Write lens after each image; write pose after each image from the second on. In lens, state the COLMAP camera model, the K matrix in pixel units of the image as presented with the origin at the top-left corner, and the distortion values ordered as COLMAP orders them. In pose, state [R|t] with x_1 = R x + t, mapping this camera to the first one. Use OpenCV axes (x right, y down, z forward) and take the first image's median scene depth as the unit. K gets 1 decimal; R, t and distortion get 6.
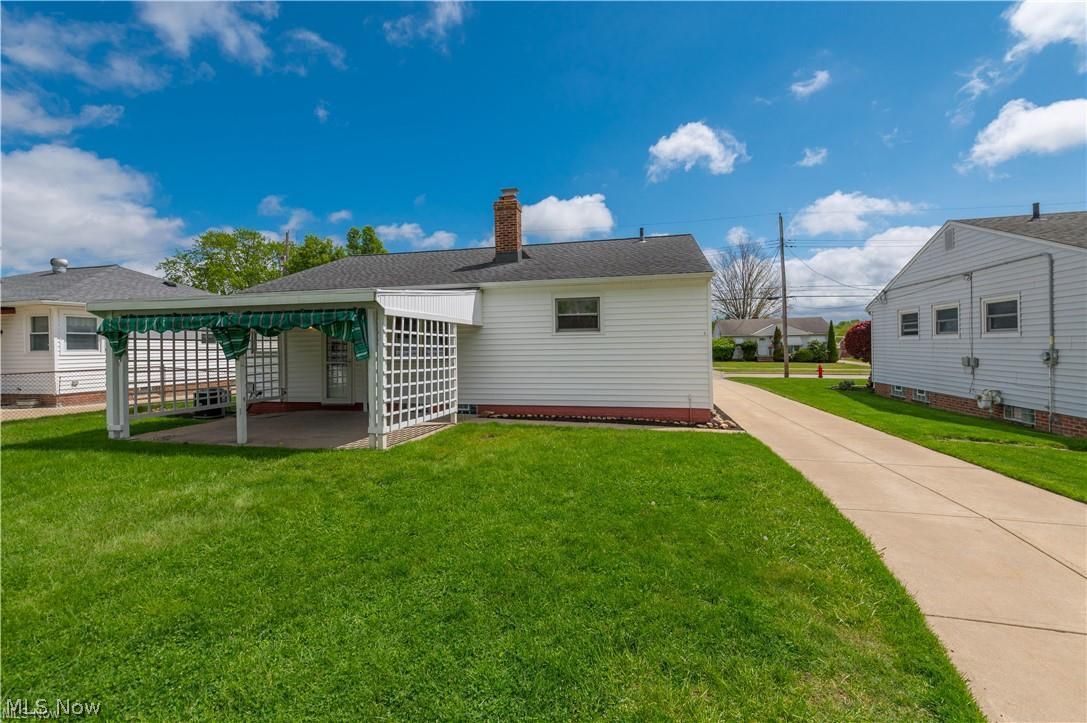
lens RADIAL K [[437.3, 0, 549.2], [0, 437.3, 336.8], [0, 0, 1]] dist [0.001216, 0.000059]
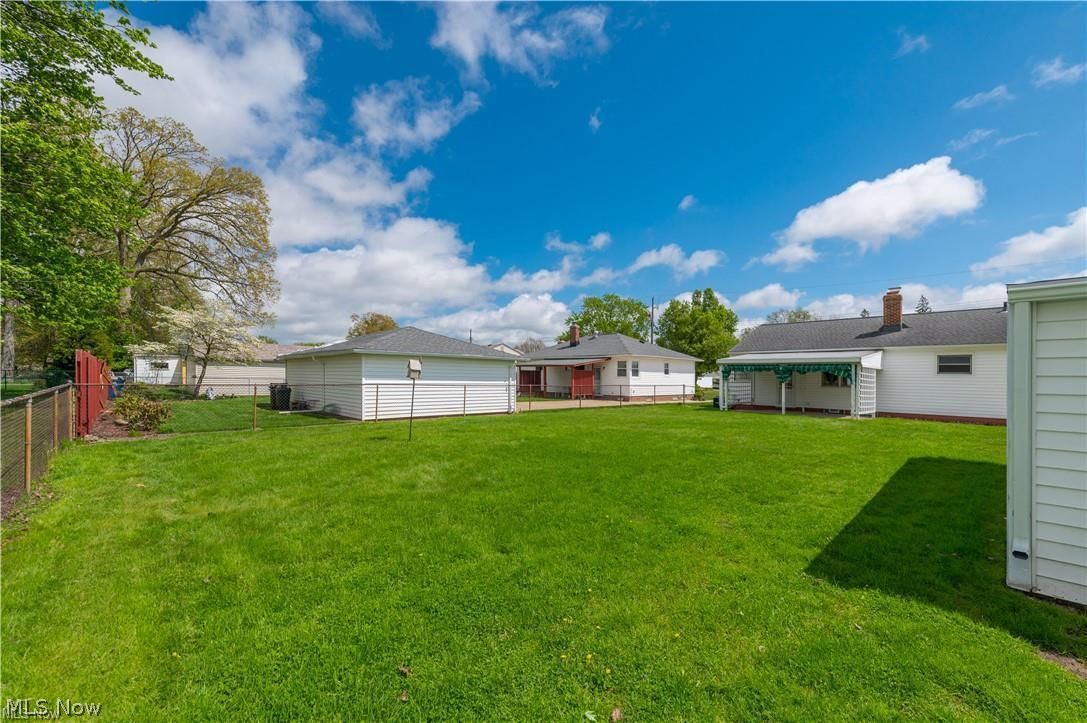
lens RADIAL K [[429.4, 0, 554.9], [0, 429.4, 370.7], [0, 0, 1]] dist [-0.000550, -0.000109]
pose [[0.836008, 0.017895, -0.548425, -0.270955], [-0.016075, 0.999838, 0.008119, -0.009755], [0.548481, 0.002028, 0.836160, -1.095810]]
